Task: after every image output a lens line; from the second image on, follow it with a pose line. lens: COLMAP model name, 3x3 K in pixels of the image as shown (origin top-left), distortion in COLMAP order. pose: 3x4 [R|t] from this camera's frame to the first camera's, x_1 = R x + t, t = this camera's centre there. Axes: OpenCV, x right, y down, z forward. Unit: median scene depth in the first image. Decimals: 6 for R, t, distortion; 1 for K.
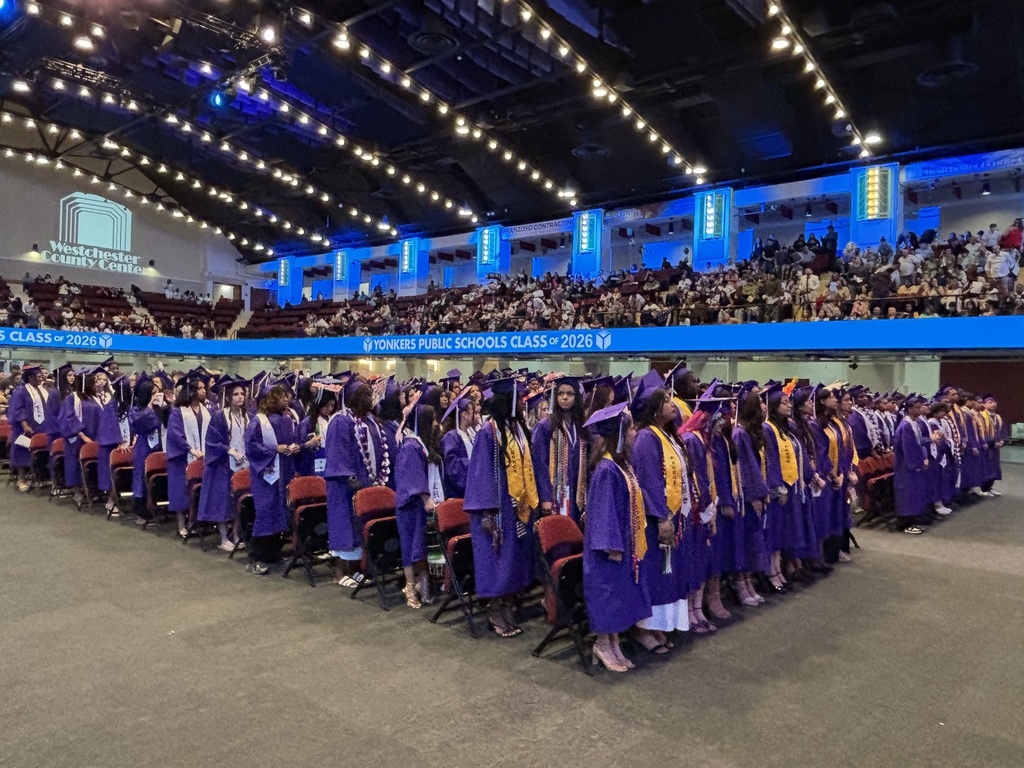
lens RADIAL K [[753.7, 0, 514.1], [0, 753.7, 384.8], [0, 0, 1]] dist [0.055987, -0.072534]
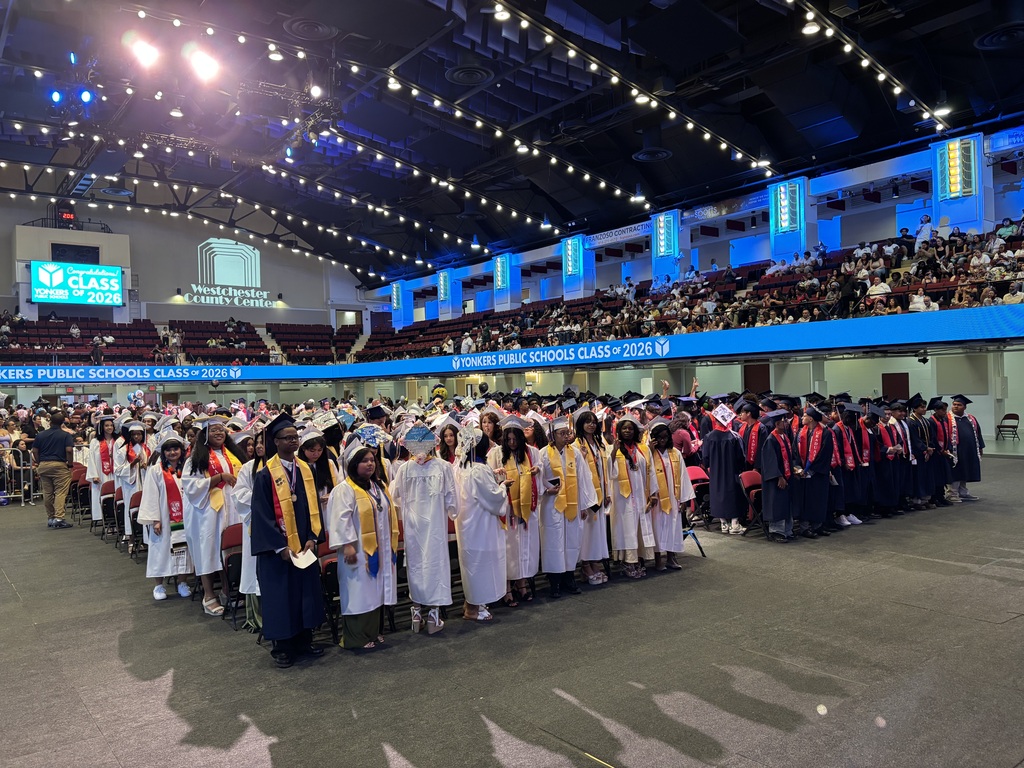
lens RADIAL K [[774.9, 0, 515.3], [0, 774.9, 388.8], [0, 0, 1]] dist [0.067967, -0.065324]
pose [[0.977424, -0.051805, -0.204836, 0.119001], [0.051701, 0.998645, -0.005863, -0.007683], [0.204862, -0.004860, 0.978779, -0.033005]]
